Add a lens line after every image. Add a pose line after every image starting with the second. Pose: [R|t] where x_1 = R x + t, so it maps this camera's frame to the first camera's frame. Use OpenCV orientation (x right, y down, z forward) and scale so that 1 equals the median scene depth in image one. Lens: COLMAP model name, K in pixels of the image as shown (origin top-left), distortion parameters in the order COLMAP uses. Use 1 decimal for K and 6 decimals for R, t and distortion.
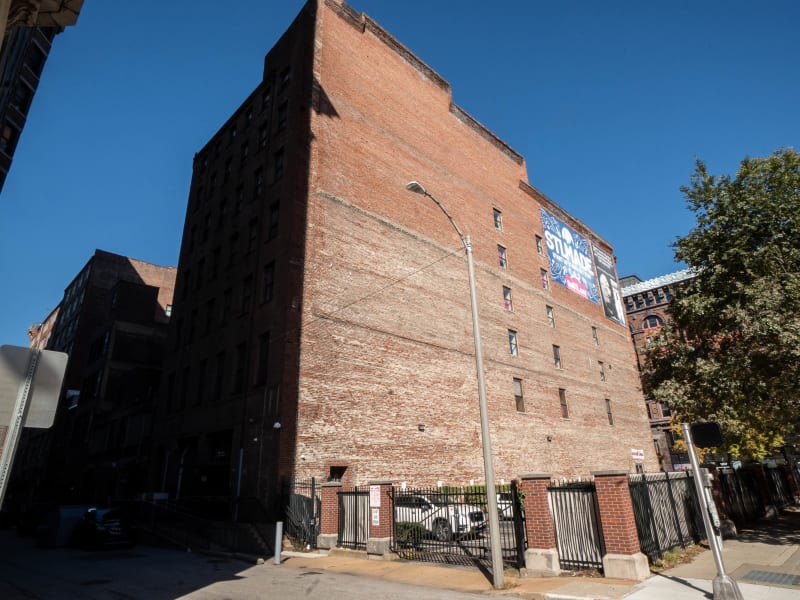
lens RADIAL K [[486.6, 0, 407.9], [0, 486.6, 302.9], [0, 0, 1]] dist [0.001442, 0.000917]
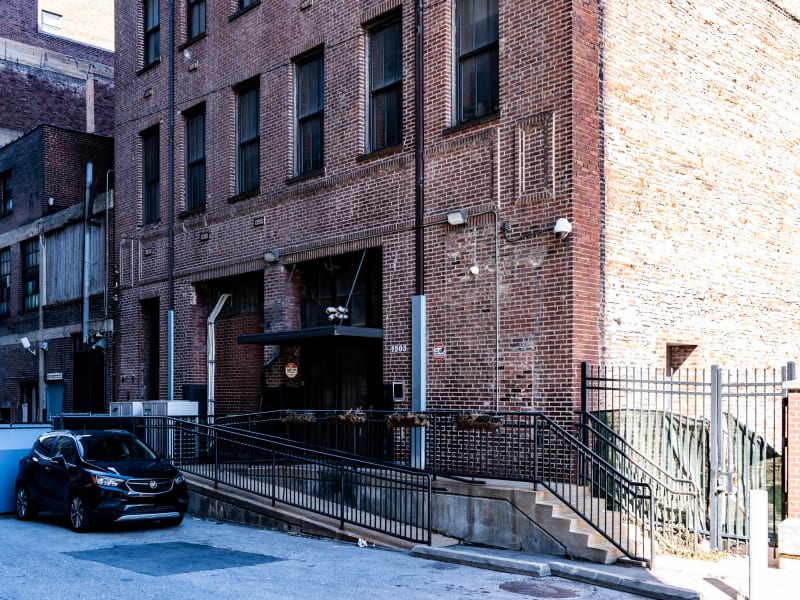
lens RADIAL K [[859.3, 0, 399.1], [0, 859.3, 386.7], [0, 0, 1]] dist [0.014440, 0.026901]
pose [[0.999612, 0.020147, -0.019256, -0.345518], [-0.012615, 0.943206, 0.331969, 0.144651], [0.024850, -0.331597, 0.943094, 0.344372]]
